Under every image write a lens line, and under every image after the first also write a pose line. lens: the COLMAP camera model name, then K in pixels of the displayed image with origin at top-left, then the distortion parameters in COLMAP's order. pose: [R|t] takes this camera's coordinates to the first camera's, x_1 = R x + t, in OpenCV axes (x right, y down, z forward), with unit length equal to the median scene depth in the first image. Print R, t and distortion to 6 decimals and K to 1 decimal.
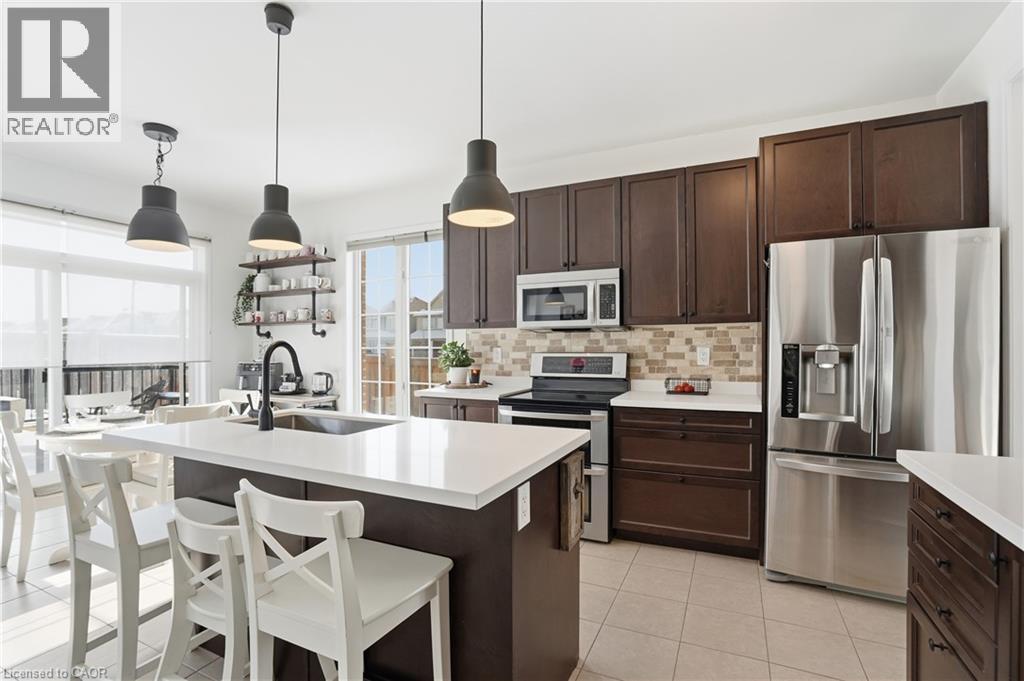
lens RADIAL K [[474.1, 0, 514.6], [0, 474.1, 347.6], [0, 0, 1]] dist [-0.054402, 0.012012]
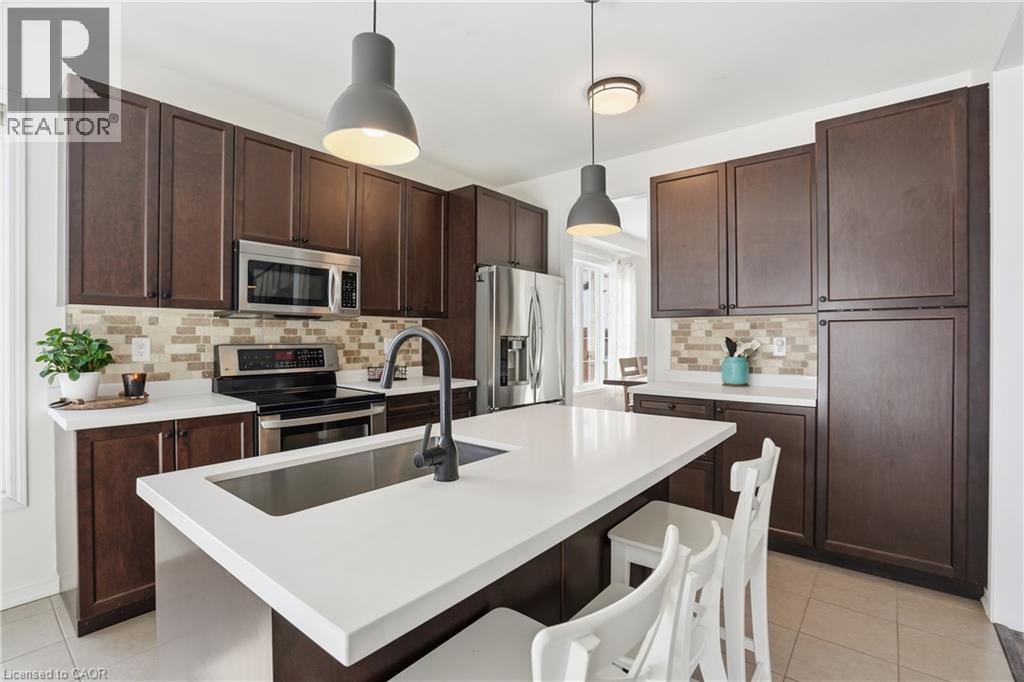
lens RADIAL K [[474.1, 0, 514.0], [0, 474.1, 339.9], [0, 0, 1]] dist [-0.054402, 0.012012]
pose [[0.230793, -0.005561, 0.972987, -0.478985], [-0.006834, 0.999950, 0.007336, -0.004902], [-0.972979, -0.008342, 0.230743, 0.340274]]
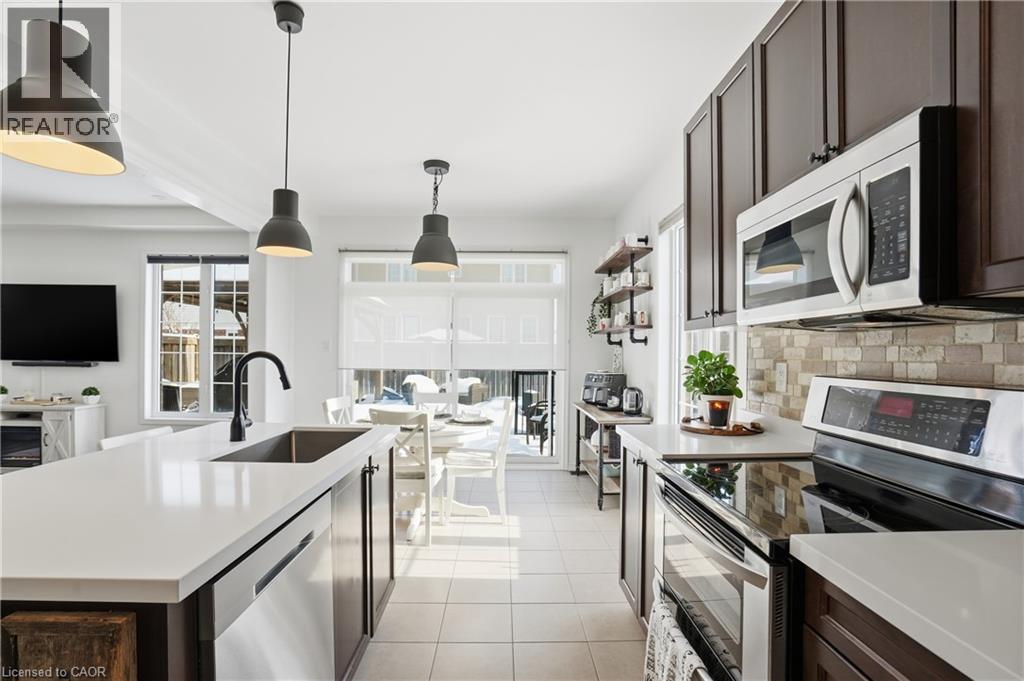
lens RADIAL K [[474.1, 0, 519.4], [0, 474.1, 355.5], [0, 0, 1]] dist [-0.054402, 0.012012]
pose [[0.467589, 0.008123, -0.883909, 0.257968], [-0.006405, 0.999963, 0.005801, -0.008368], [0.883923, 0.002949, 0.467623, 0.465552]]
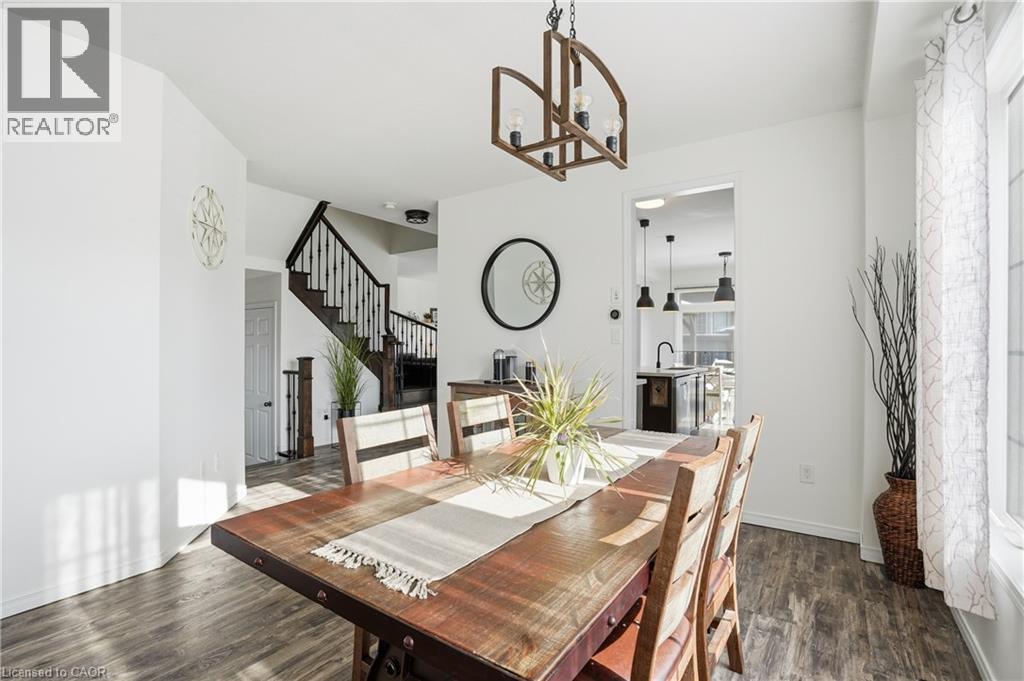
lens RADIAL K [[474.1, 0, 513.6], [0, 474.1, 342.4], [0, 0, 1]] dist [-0.054402, 0.012012]
pose [[-0.156466, -0.001078, -0.987683, 1.277935], [-0.002951, 0.999995, -0.000624, -0.004773], [0.987679, 0.002817, -0.156468, 0.223915]]
